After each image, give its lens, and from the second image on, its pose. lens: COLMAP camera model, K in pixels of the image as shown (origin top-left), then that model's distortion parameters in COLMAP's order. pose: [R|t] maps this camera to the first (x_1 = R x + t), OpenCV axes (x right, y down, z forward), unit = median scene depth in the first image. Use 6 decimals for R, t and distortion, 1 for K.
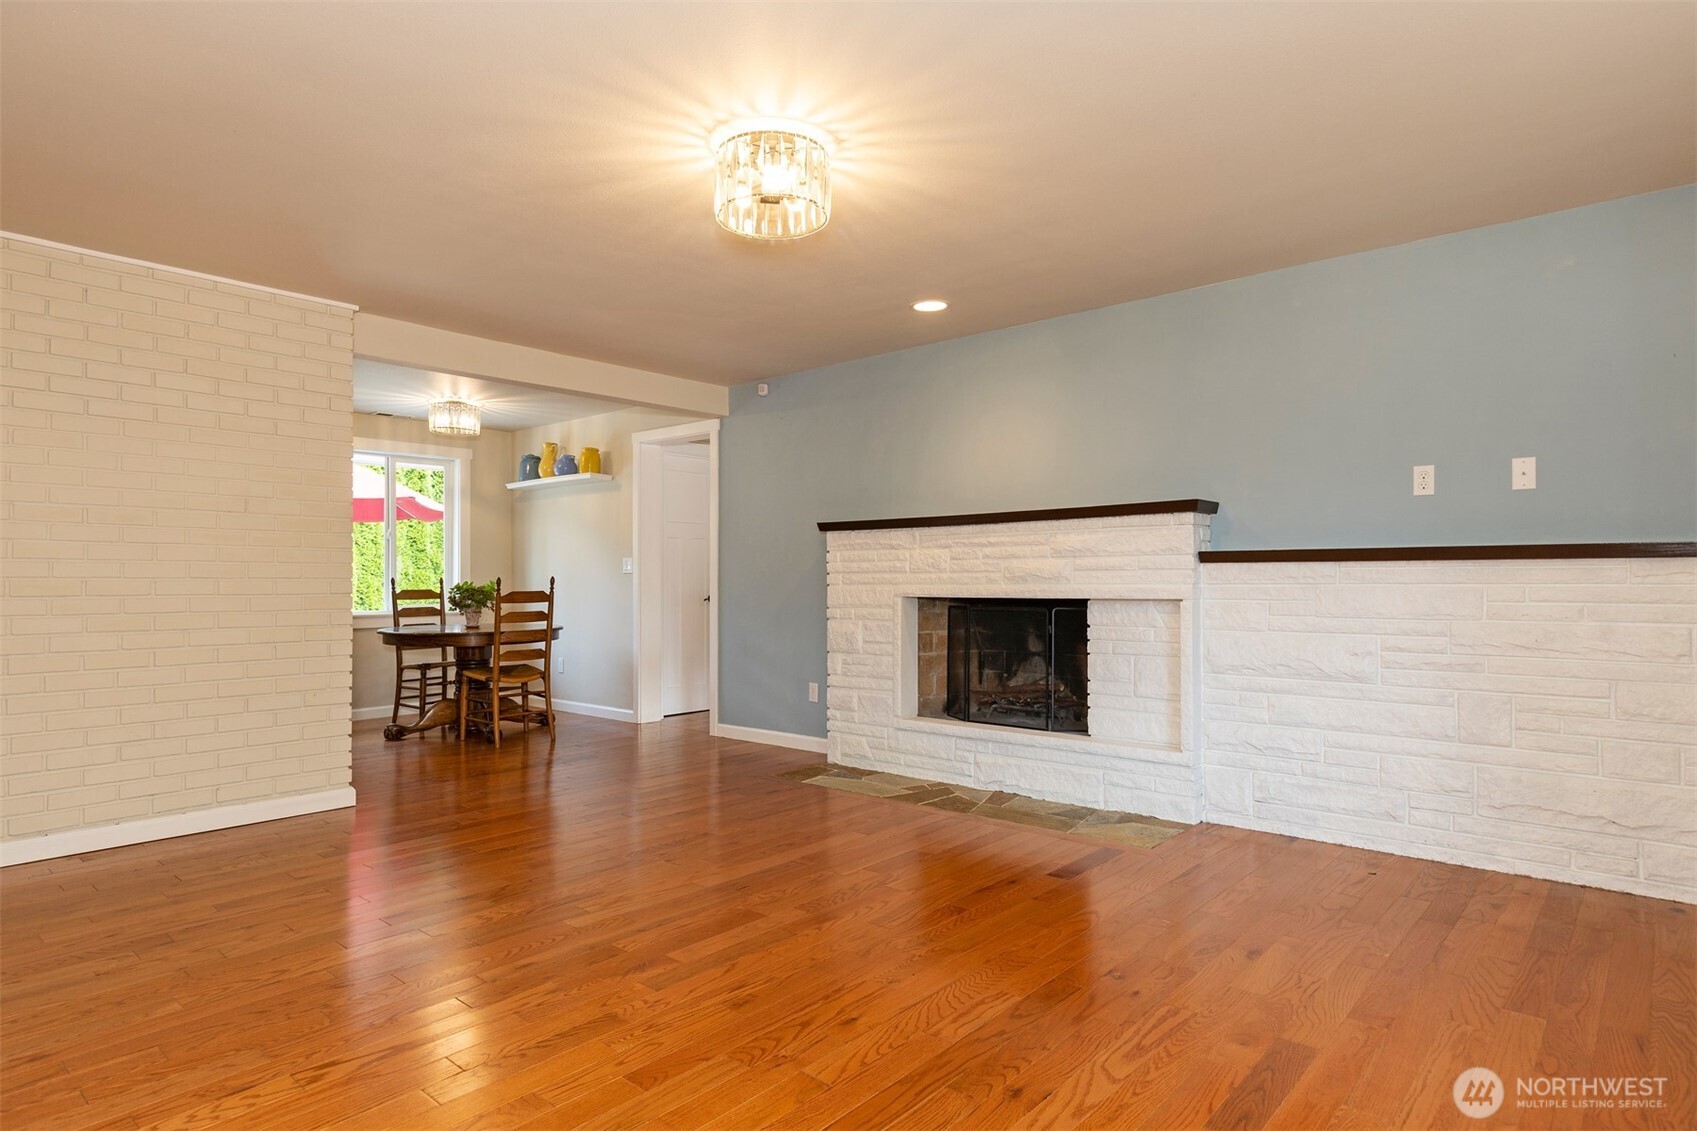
lens RADIAL K [[927.2, 0, 844.5], [0, 927.2, 576.3], [0, 0, 1]] dist [0.003718, 0.000046]
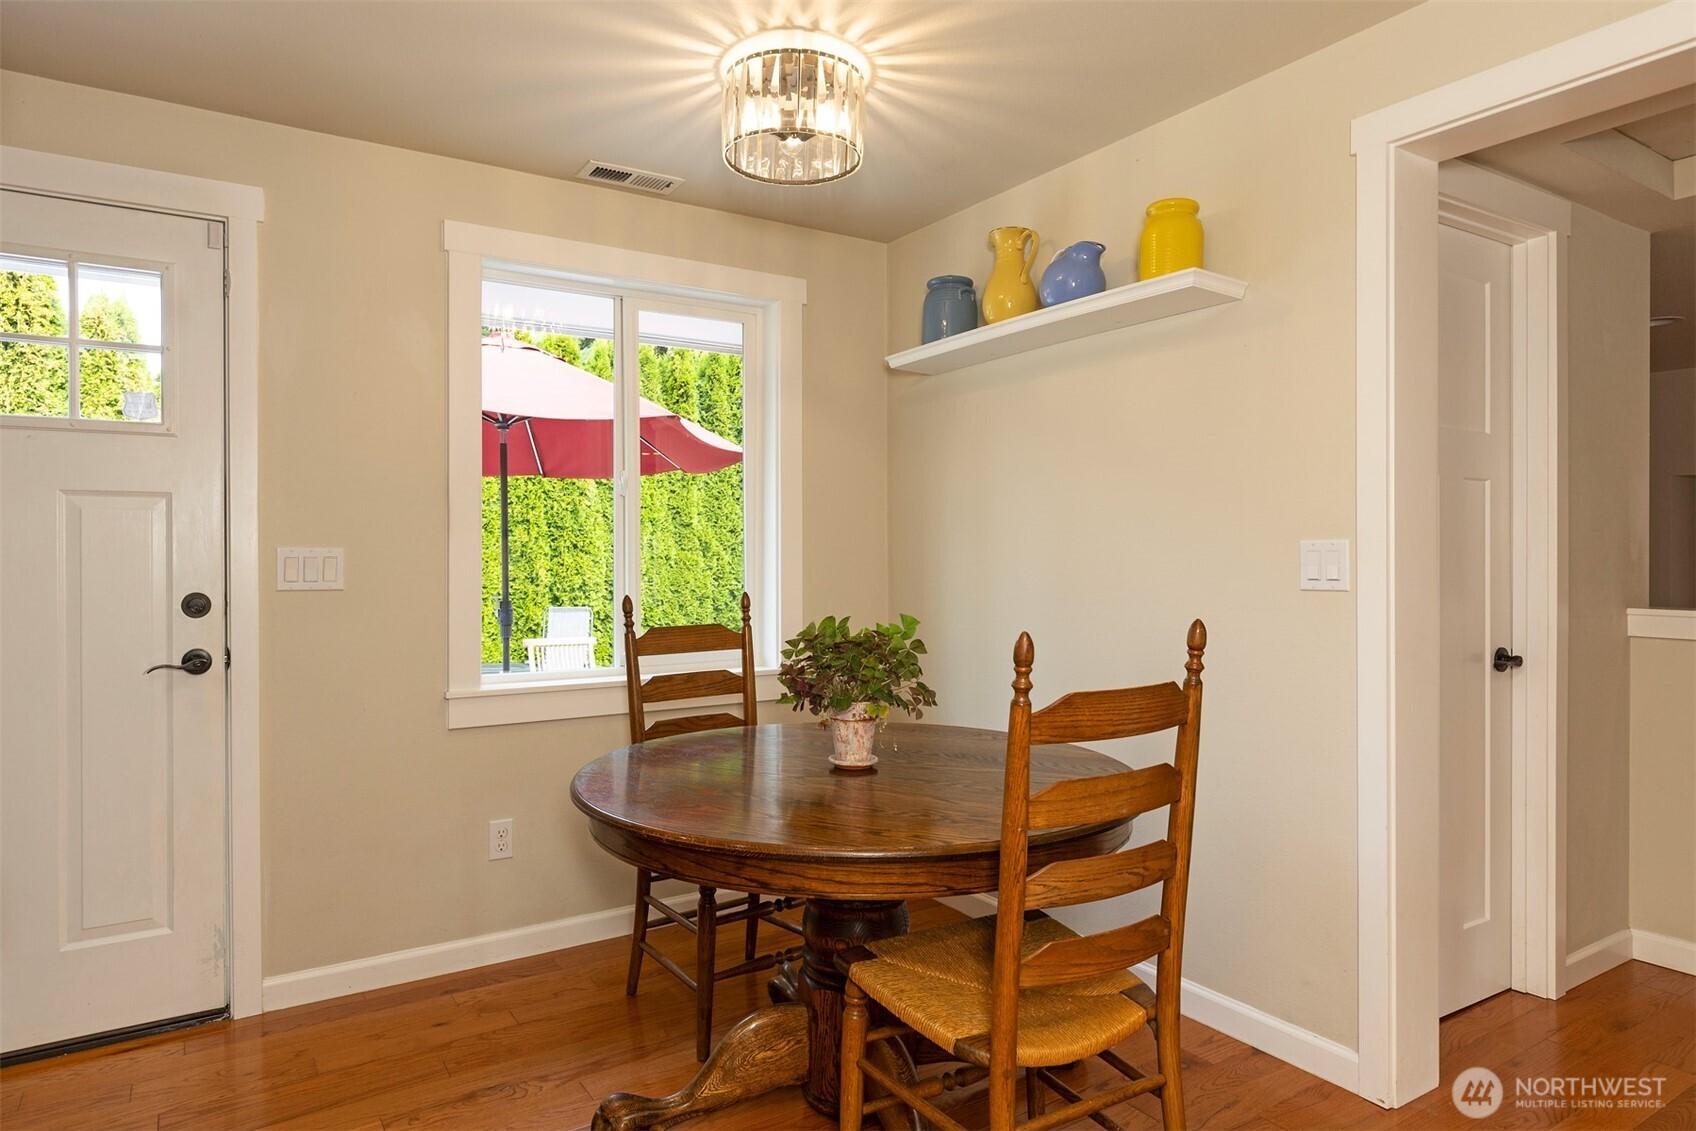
lens RADIAL K [[1041.0, 0, 848.0], [0, 1041.0, 565.5], [0, 0, 1]] dist [0.000535, 0.000031]
pose [[0.963422, 0.001065, -0.267987, -0.312087], [0.002463, 0.999915, 0.012828, -0.016845], [0.267978, -0.013019, 0.963337, 0.670362]]
